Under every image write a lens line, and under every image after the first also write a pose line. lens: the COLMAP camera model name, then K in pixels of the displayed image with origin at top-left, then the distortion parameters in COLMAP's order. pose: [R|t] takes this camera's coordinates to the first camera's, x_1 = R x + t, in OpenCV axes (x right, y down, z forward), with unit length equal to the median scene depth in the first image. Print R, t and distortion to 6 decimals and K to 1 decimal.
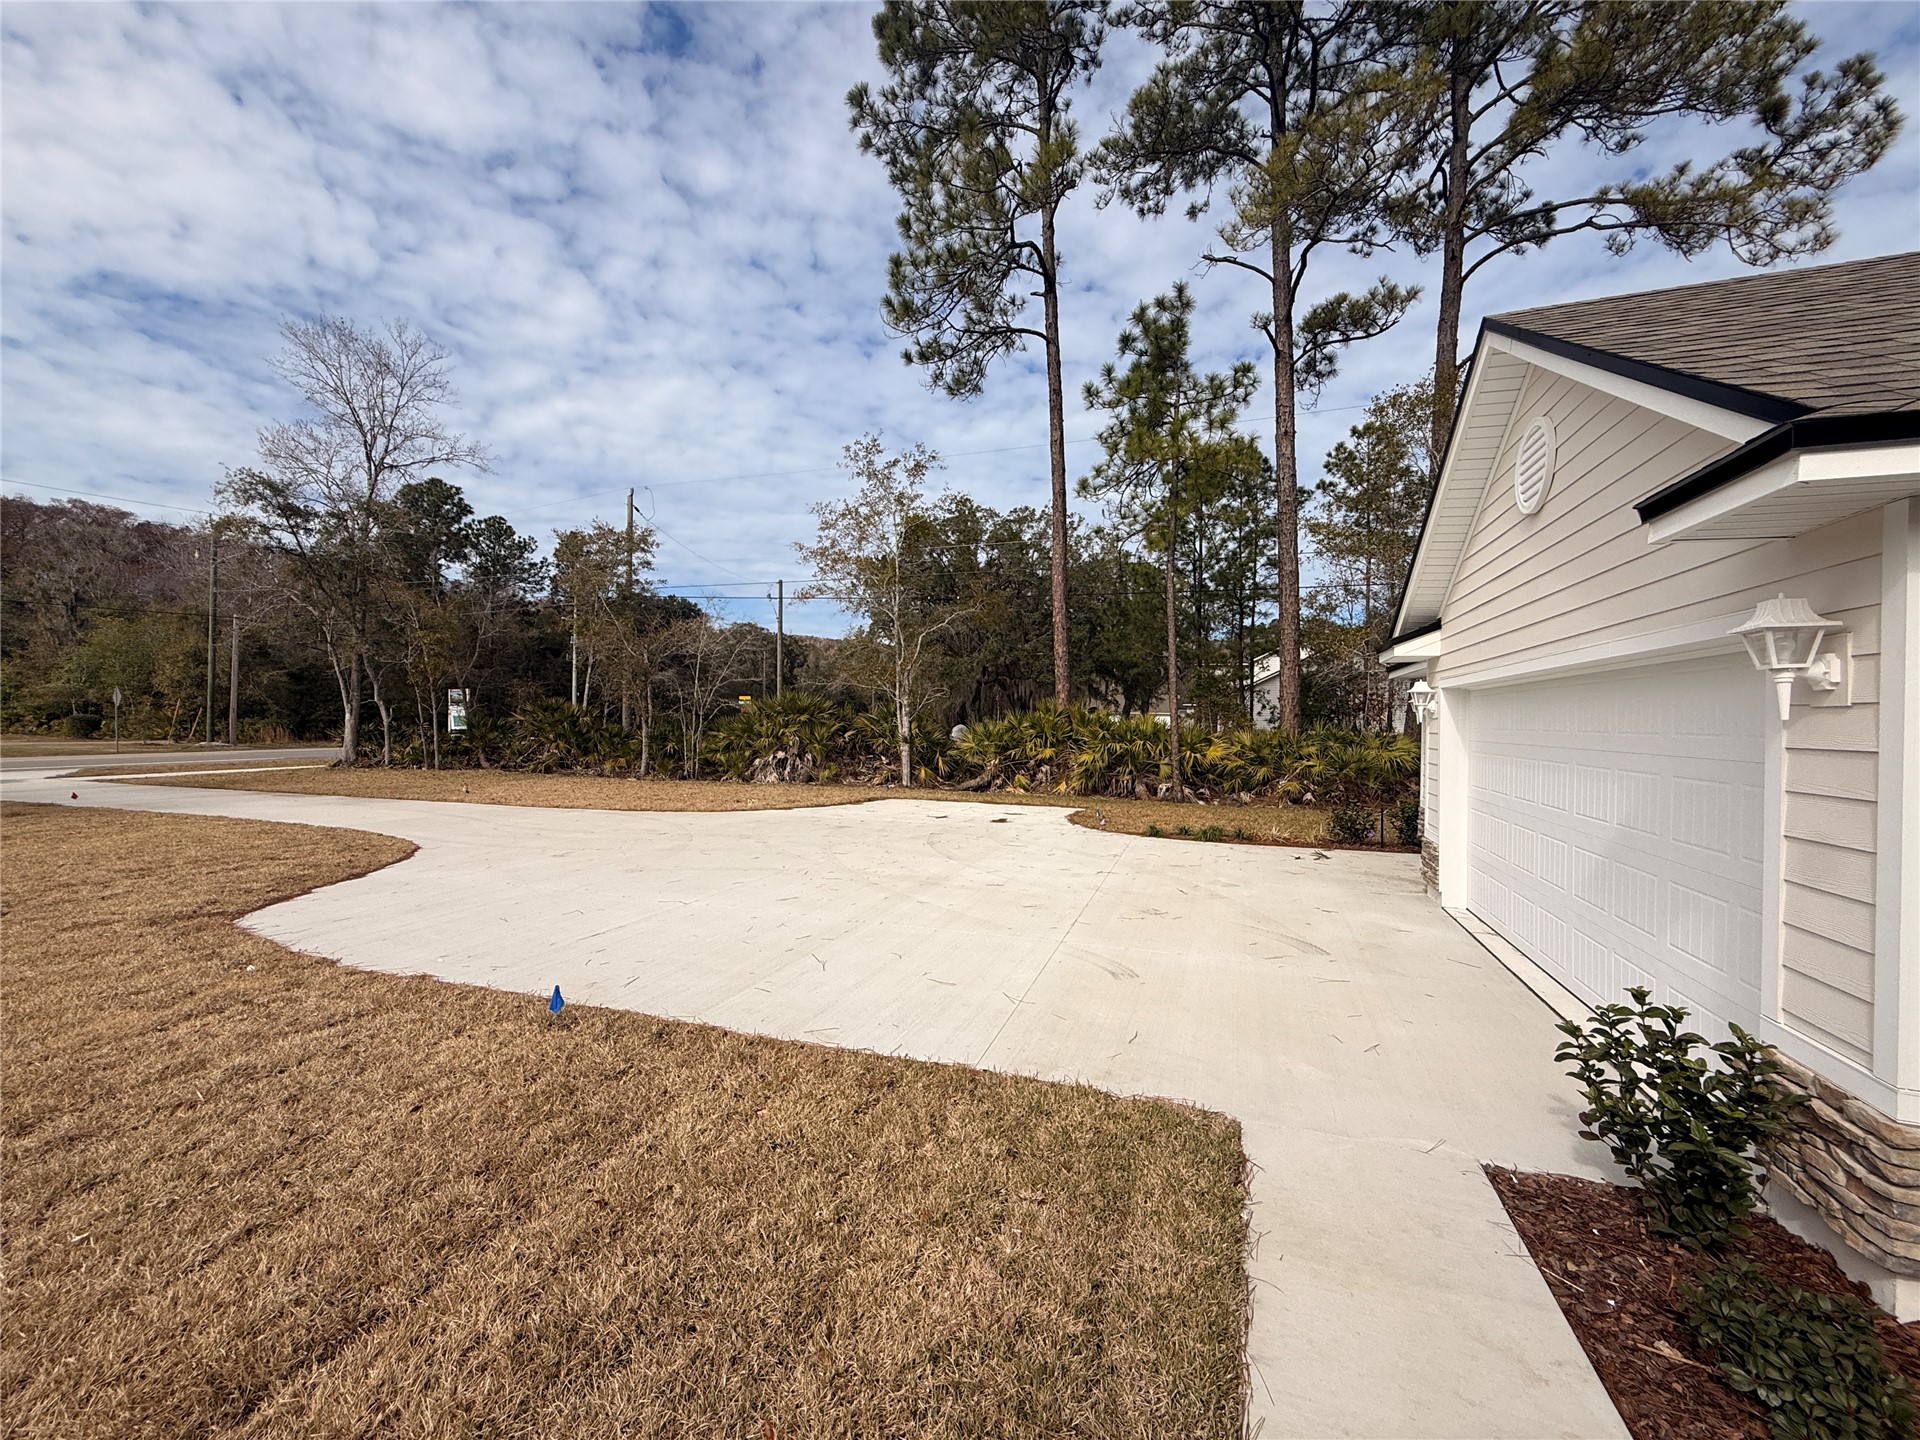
lens RADIAL K [[766.6, 0, 955.0], [0, 766.6, 722.8], [0, 0, 1]] dist [-0.000621, 0.000682]
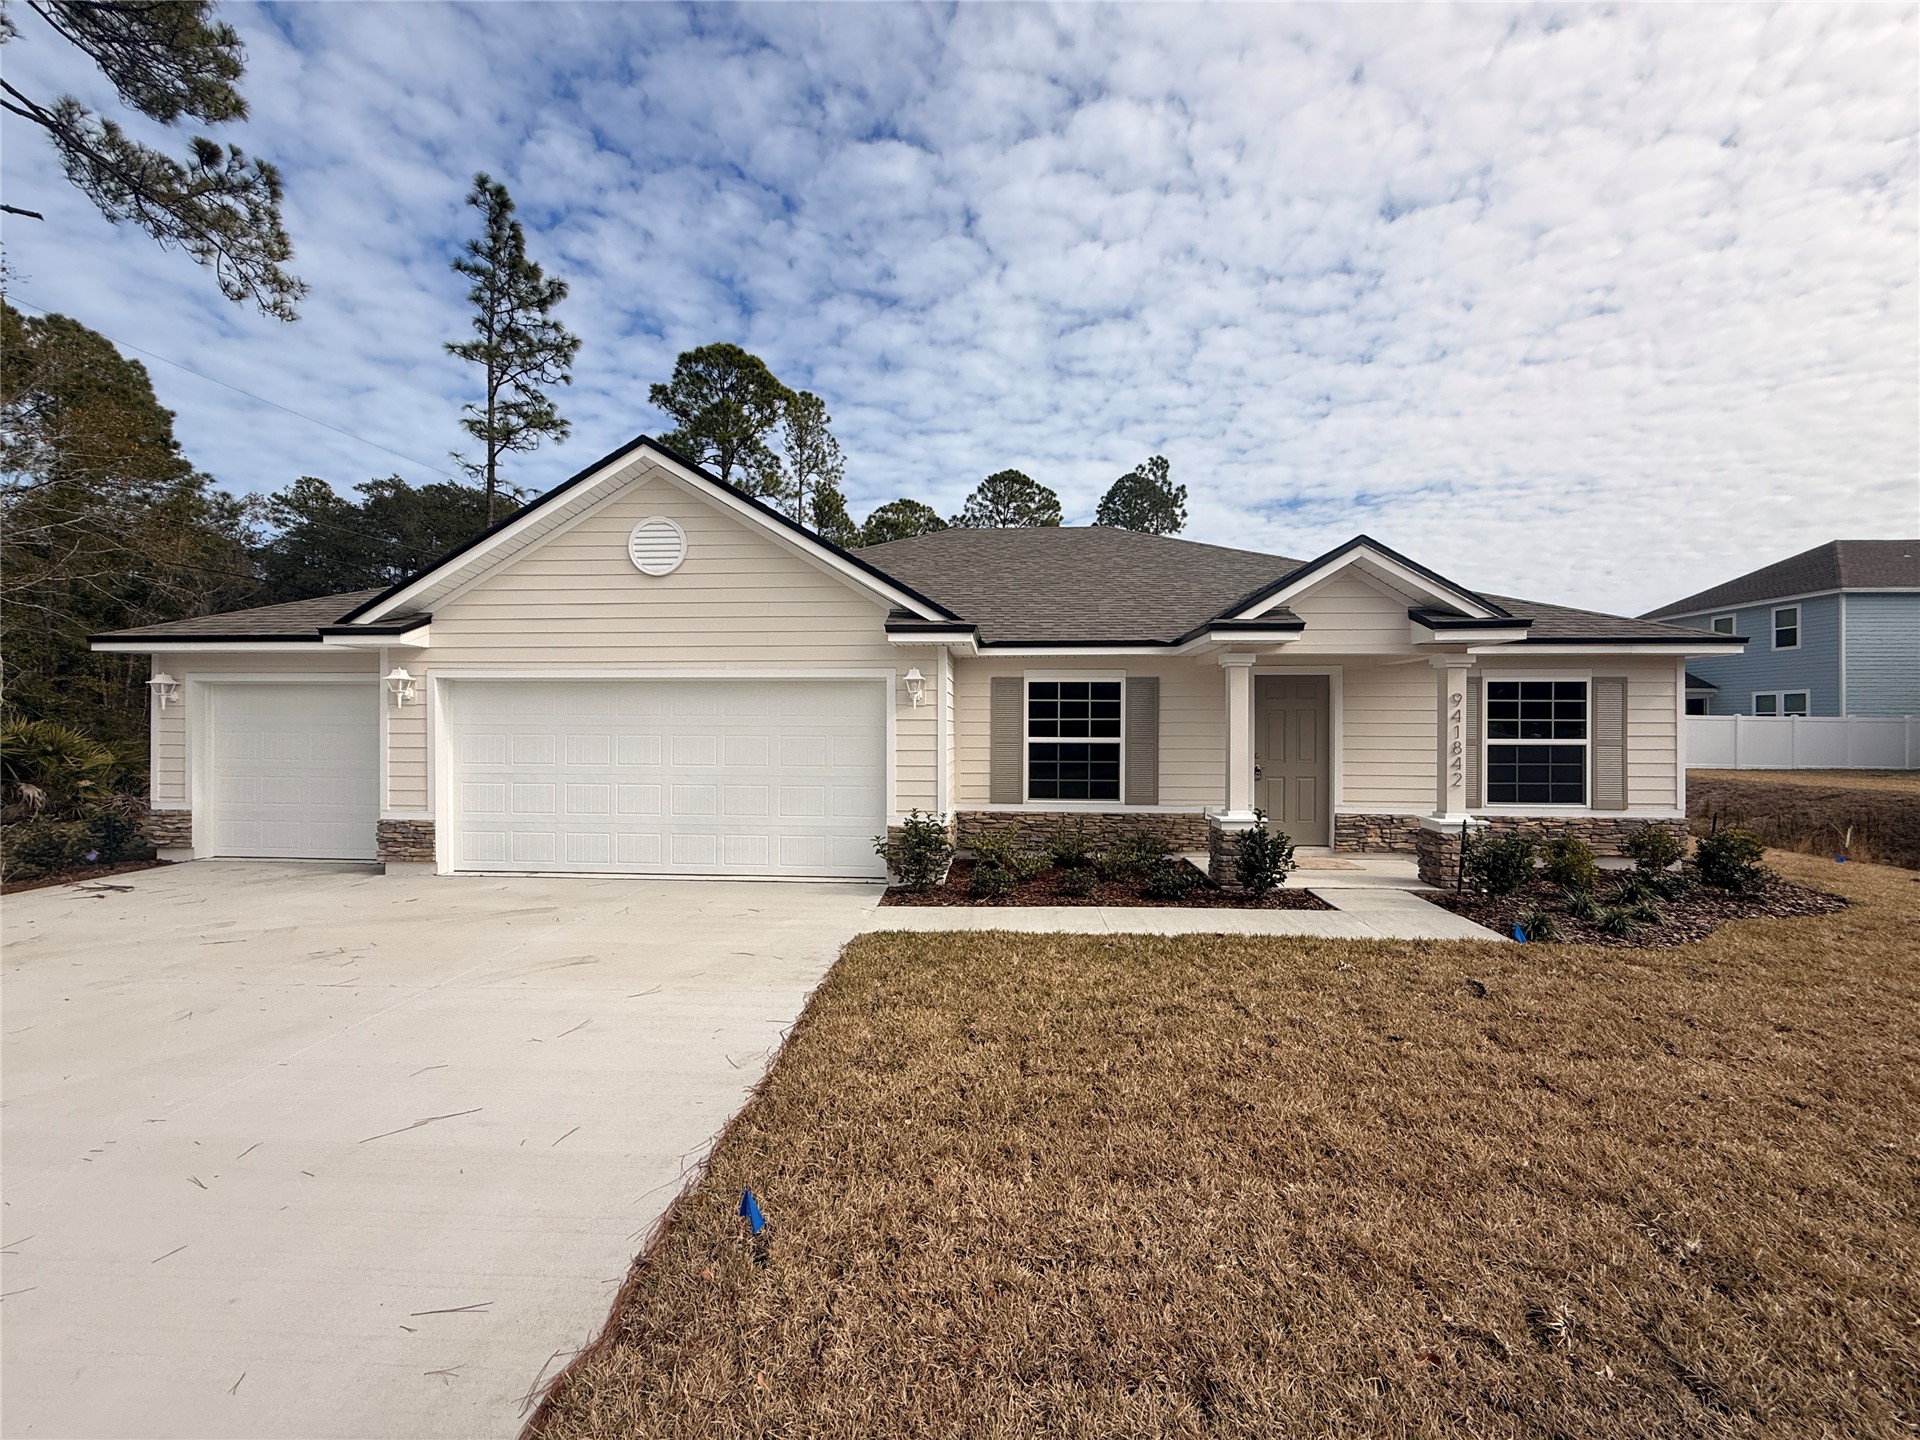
lens RADIAL K [[753.2, 0, 959.8], [0, 753.2, 745.7], [0, 0, 1]] dist [0.000794, 0.000097]
pose [[-0.283138, -0.042254, 0.958148, -0.242407], [-0.003173, 0.999065, 0.043120, 0.001111], [-0.959074, 0.009168, -0.283007, 0.228510]]
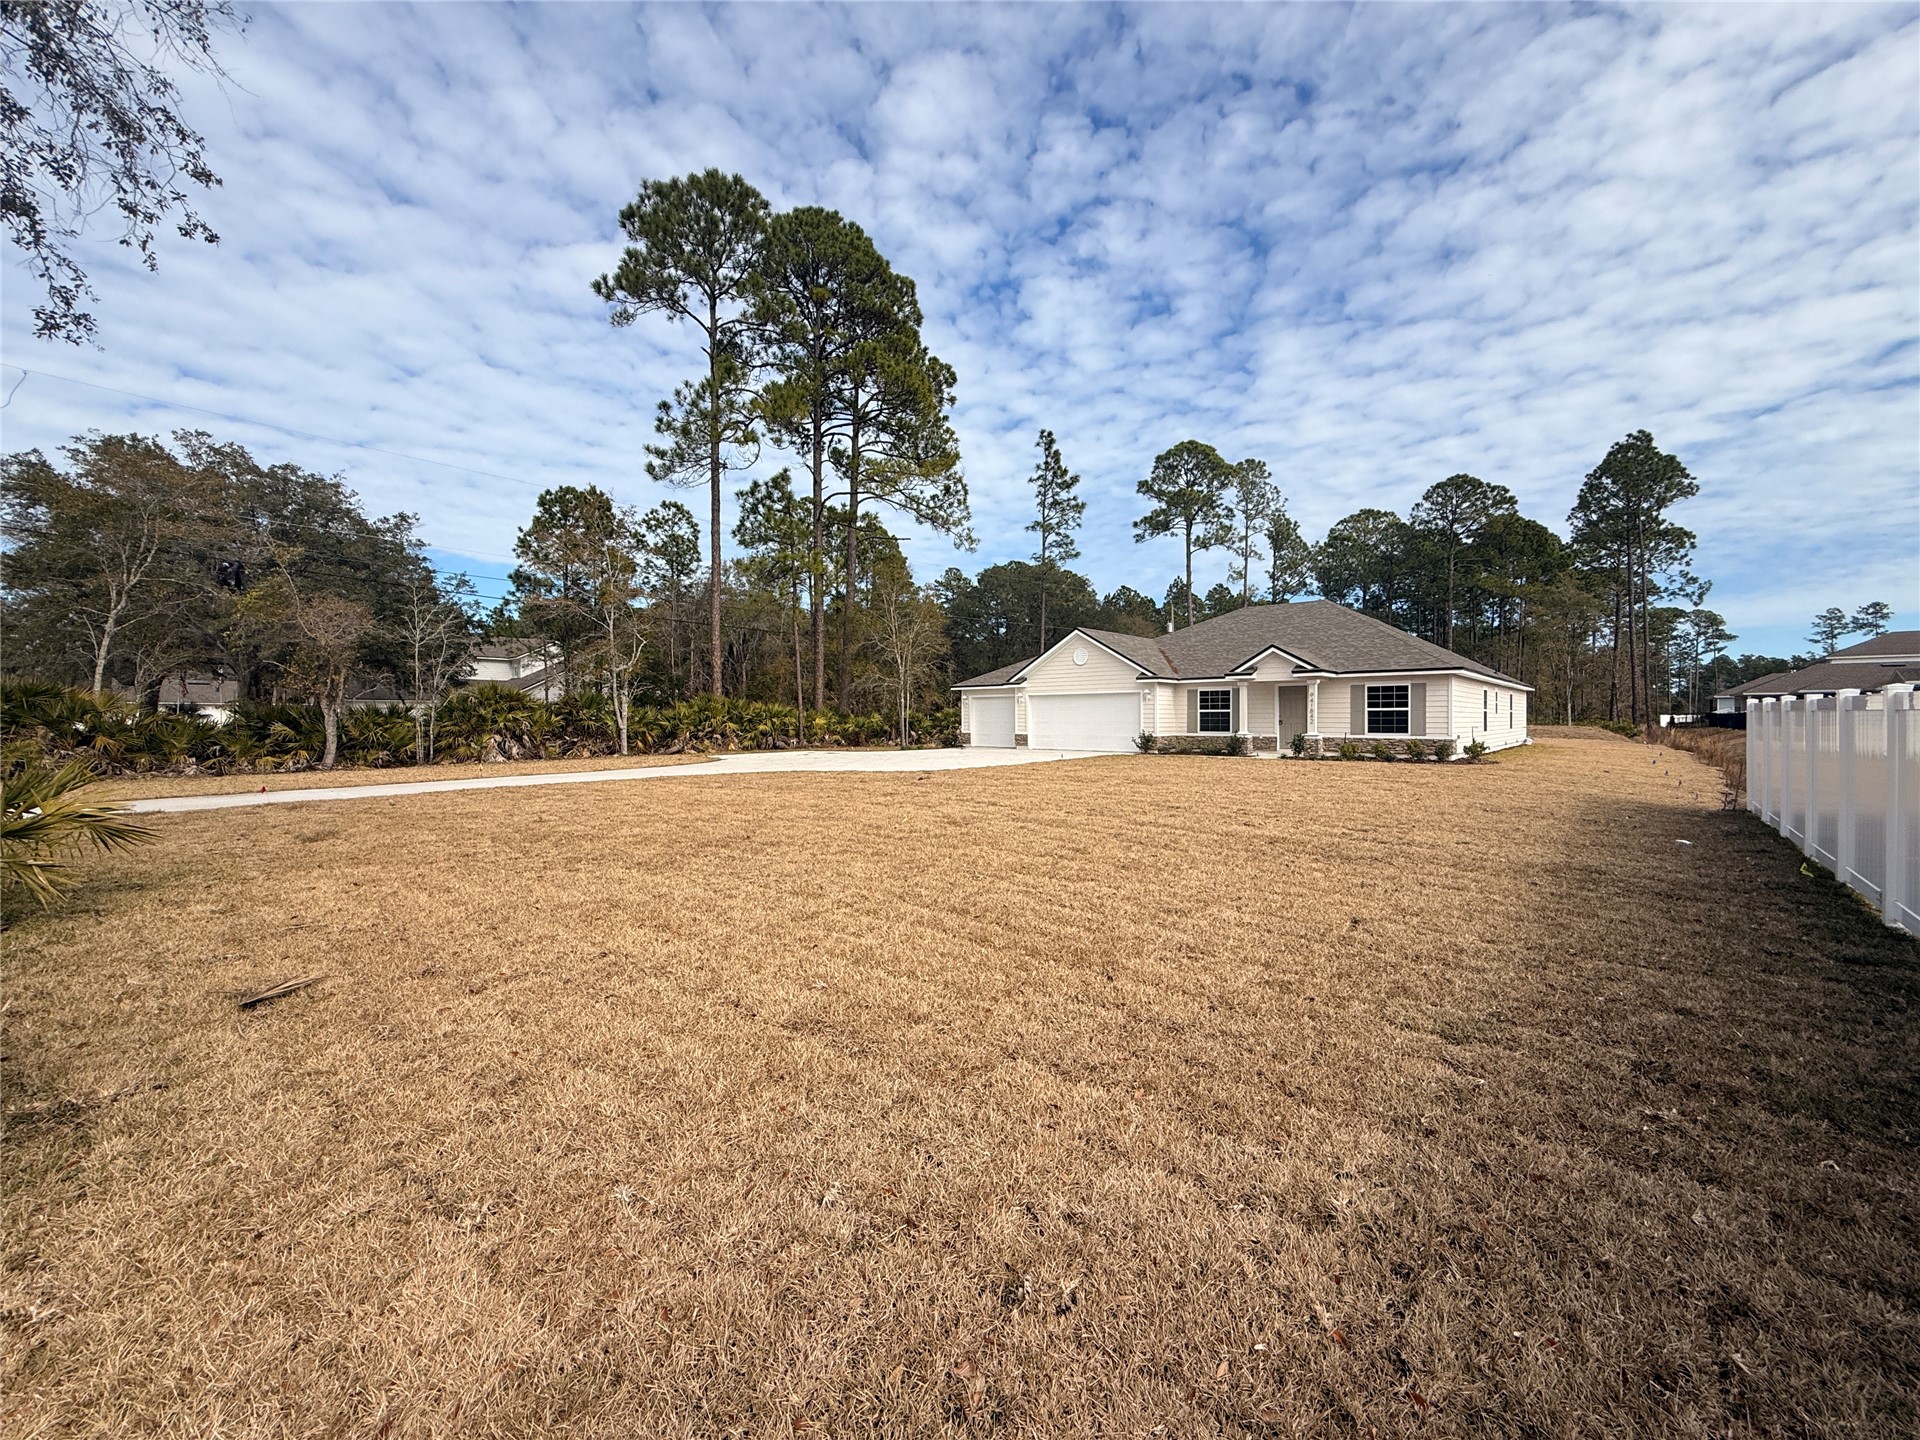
lens RADIAL K [[766.6, 0, 955.0], [0, 766.6, 722.8], [0, 0, 1]] dist [-0.000621, 0.000682]
pose [[0.374297, -0.021587, 0.927058, -1.271518], [0.011420, 0.999760, 0.018669, 0.008567], [-0.927239, 0.003599, 0.374453, -0.058205]]
